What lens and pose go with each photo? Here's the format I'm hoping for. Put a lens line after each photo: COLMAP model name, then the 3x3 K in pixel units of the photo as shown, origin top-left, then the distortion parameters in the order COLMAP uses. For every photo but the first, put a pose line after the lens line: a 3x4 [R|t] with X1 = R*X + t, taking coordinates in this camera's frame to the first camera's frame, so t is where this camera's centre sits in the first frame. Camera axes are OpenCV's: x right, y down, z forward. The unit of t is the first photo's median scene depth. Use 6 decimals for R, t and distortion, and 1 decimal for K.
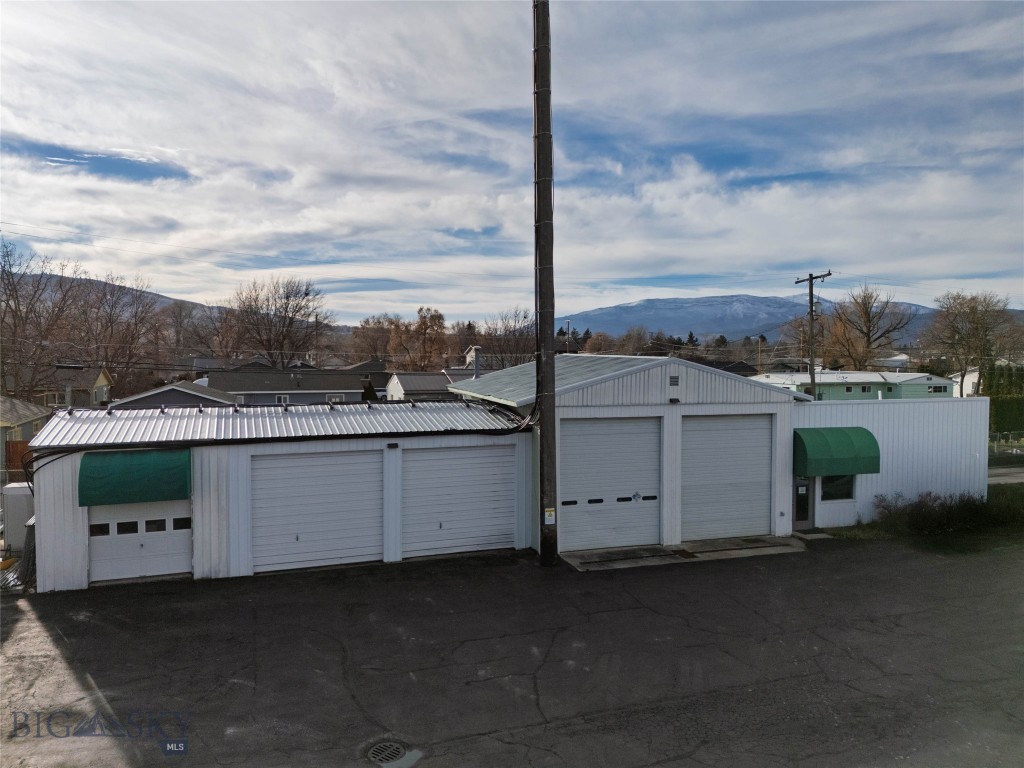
lens RADIAL K [[746.1, 0, 513.7], [0, 746.1, 378.8], [0, 0, 1]] dist [0.082629, -0.083326]
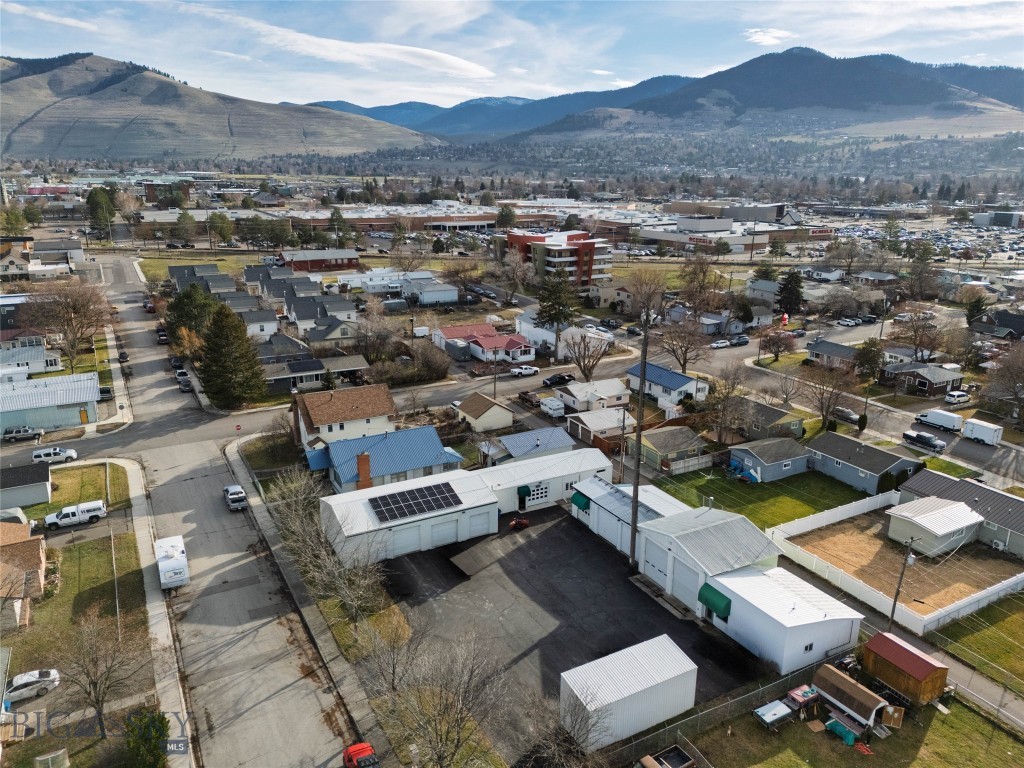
lens RADIAL K [[746.1, 0, 511.9], [0, 746.1, 380.1], [0, 0, 1]] dist [0.082629, -0.083326]
pose [[0.163554, 0.270320, -0.948777, 3.056733], [-0.045298, 0.962770, 0.266498, -1.529769], [0.985494, -0.000609, 0.169709, -0.123250]]
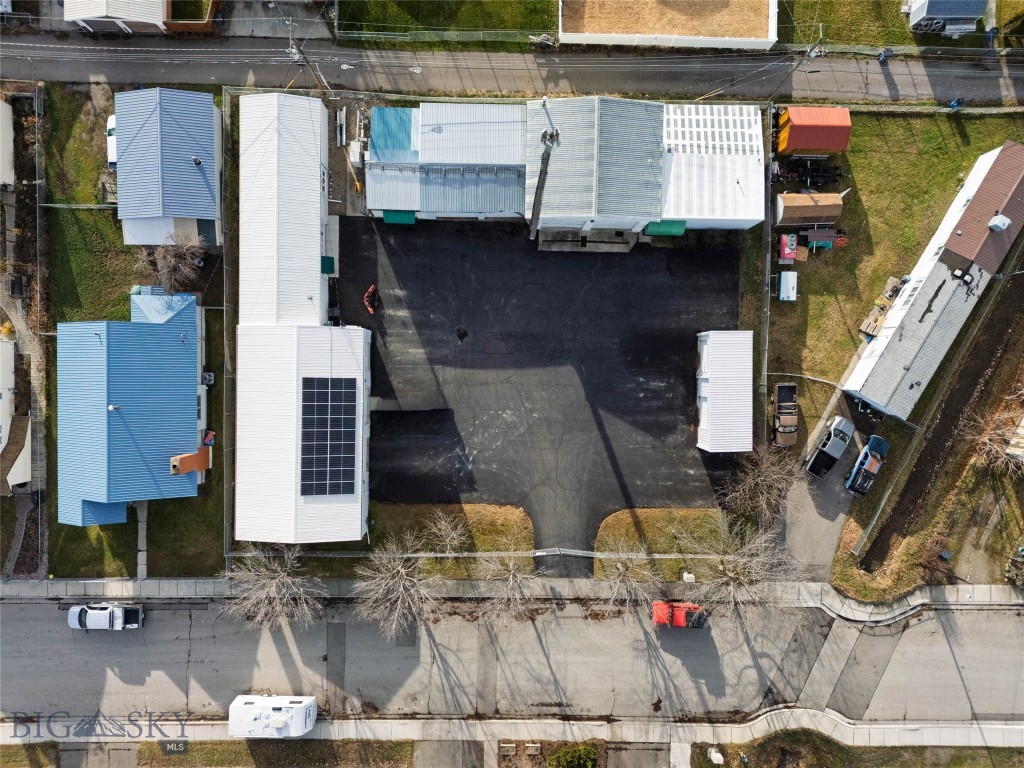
lens RADIAL K [[746.1, 0, 505.5], [0, 746.1, 385.3], [0, 0, 1]] dist [0.082629, -0.083326]
pose [[0.939430, 0.341766, 0.025835, 0.072725], [-0.031928, 0.012215, 0.999416, -2.718789], [0.341251, -0.939706, 0.022387, 0.376694]]
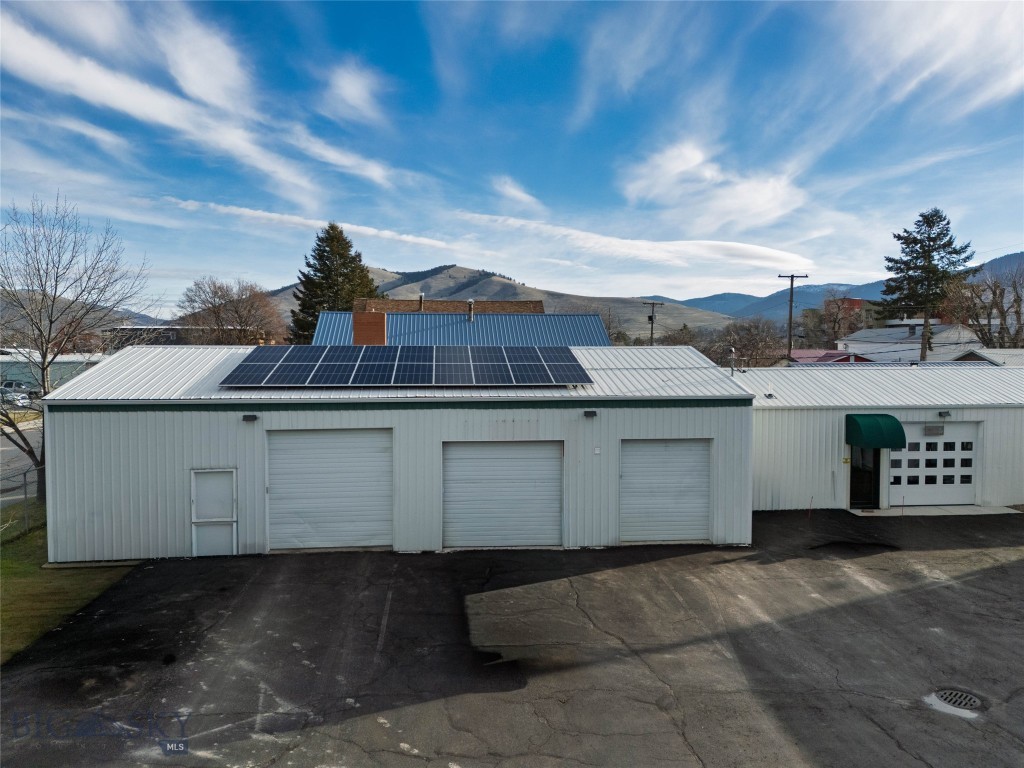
lens RADIAL K [[746.1, 0, 512.3], [0, 746.1, 368.1], [0, 0, 1]] dist [0.082629, -0.083326]
pose [[-0.234987, 0.017652, -0.971838, 0.508622], [-0.038429, 0.998885, 0.027435, 0.045625], [0.971239, 0.043793, -0.234046, 0.387853]]
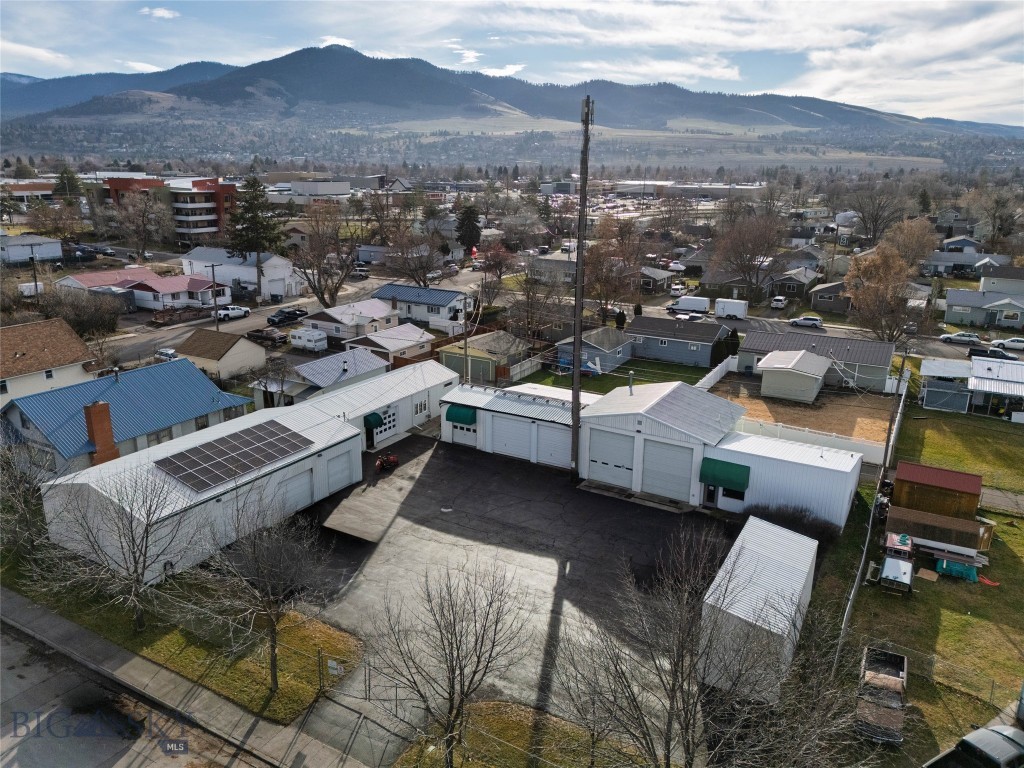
lens RADIAL K [[746.1, 0, 513.2], [0, 746.1, 384.5], [0, 0, 1]] dist [0.082629, -0.083326]
pose [[0.655469, 0.217144, -0.723332, 1.727759], [-0.039039, 0.966235, 0.254687, -0.732618], [0.754213, -0.138701, 0.641814, -0.765897]]
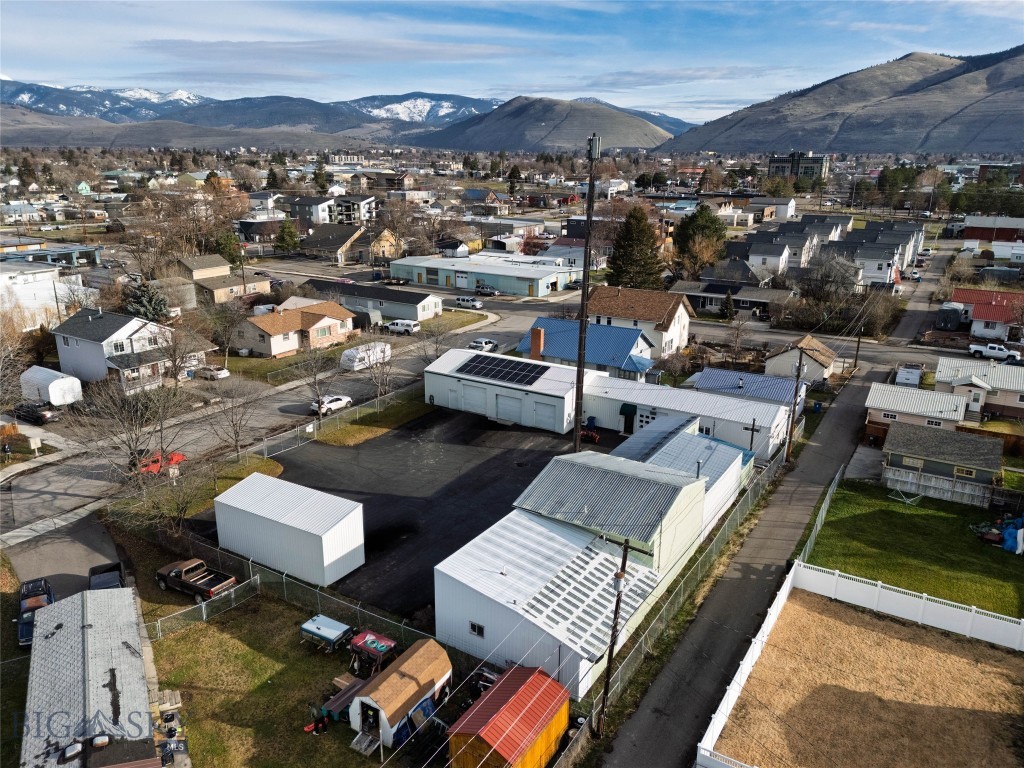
lens RADIAL K [[746.1, 0, 513.1], [0, 746.1, 383.2], [0, 0, 1]] dist [0.082629, -0.083326]
pose [[-0.777776, 0.173869, -0.604015, 1.732604], [-0.034118, 0.947883, 0.316787, -1.001848], [0.627615, 0.266997, -0.731308, 2.709547]]
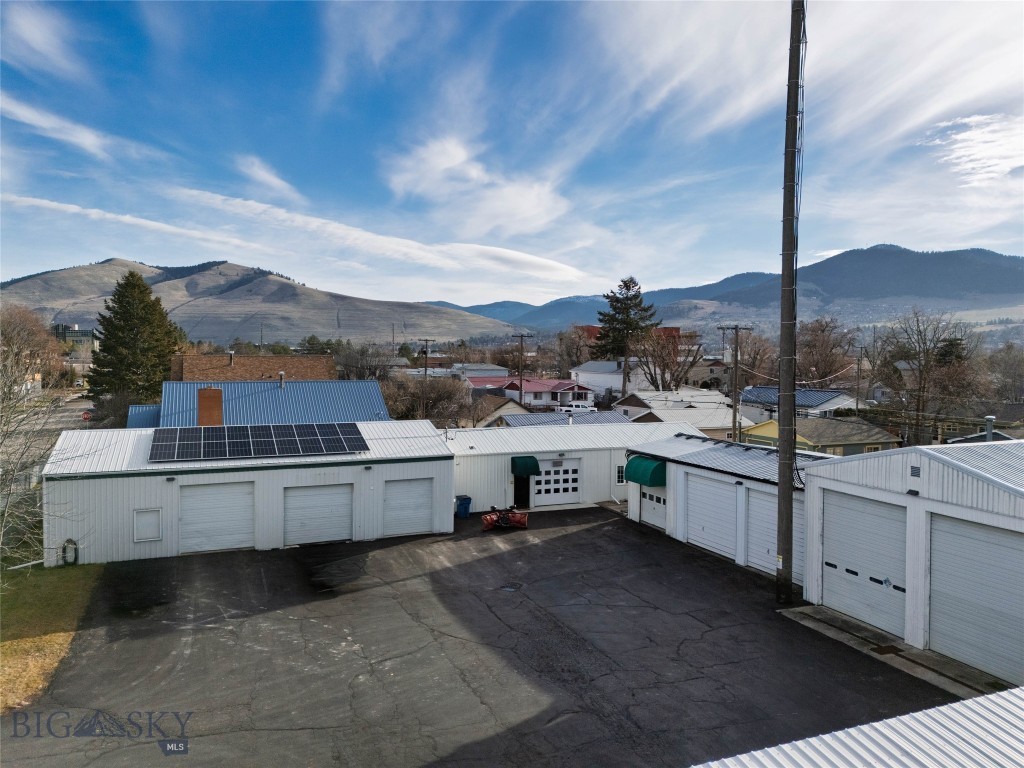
lens RADIAL K [[746.1, 0, 511.4], [0, 746.1, 382.1], [0, 0, 1]] dist [0.082629, -0.083326]
pose [[0.047166, 0.031808, -0.998381, 1.271112], [-0.043683, 0.998602, 0.029751, -0.128676], [0.997931, 0.042209, 0.048489, 0.498605]]
